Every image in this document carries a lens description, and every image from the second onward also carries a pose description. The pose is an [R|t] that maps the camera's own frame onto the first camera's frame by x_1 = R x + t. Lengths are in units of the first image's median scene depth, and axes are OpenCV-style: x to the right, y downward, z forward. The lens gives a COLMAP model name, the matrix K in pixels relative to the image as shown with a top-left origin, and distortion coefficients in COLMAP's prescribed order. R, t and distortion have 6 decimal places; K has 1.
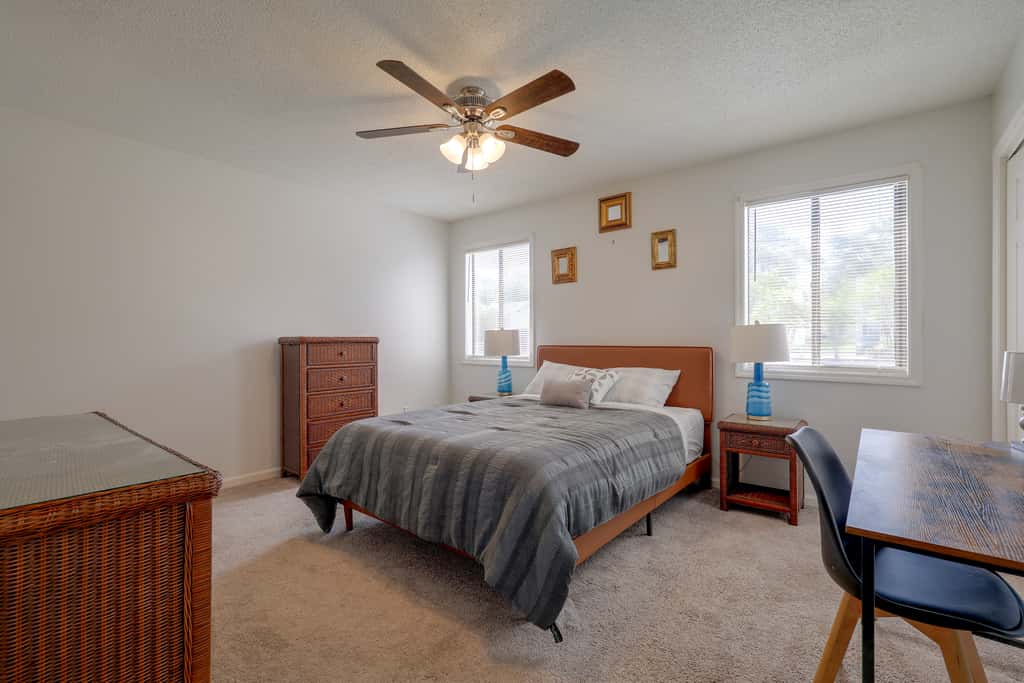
lens RADIAL K [[459.6, 0, 511.1], [0, 459.6, 342.5], [0, 0, 1]] dist [0.003823, -0.000063]
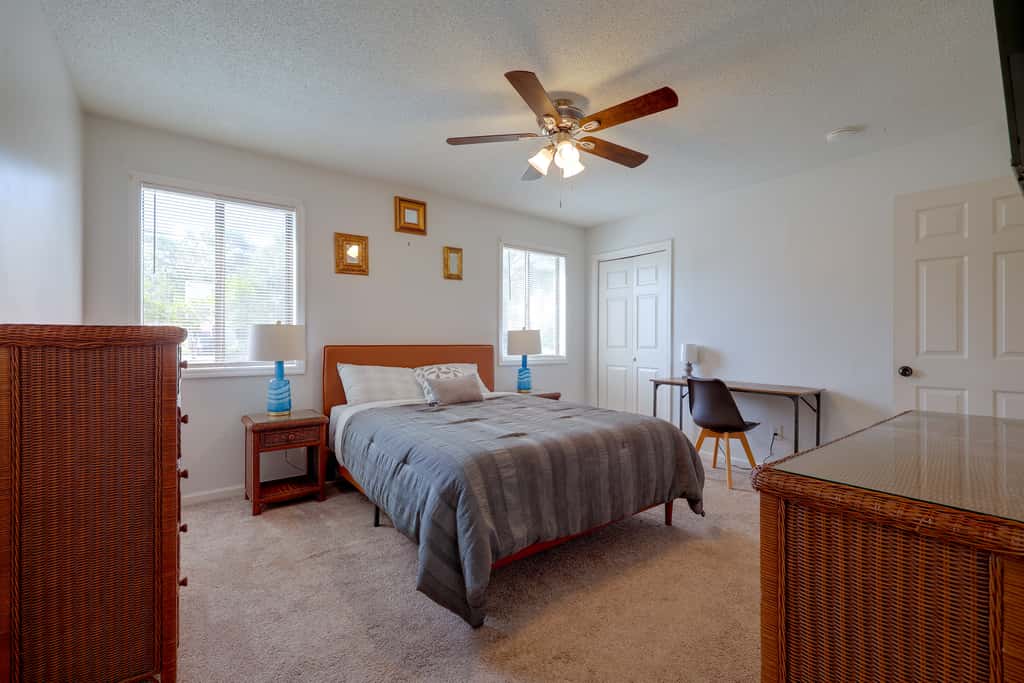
lens RADIAL K [[447.7, 0, 509.9], [0, 447.7, 341.3], [0, 0, 1]] dist [-0.000420, -0.000108]
pose [[0.237040, 0.001980, 0.971498, -0.695481], [-0.001035, 0.999998, -0.001785, -0.000020], [-0.971499, -0.000582, 0.237042, 0.545472]]
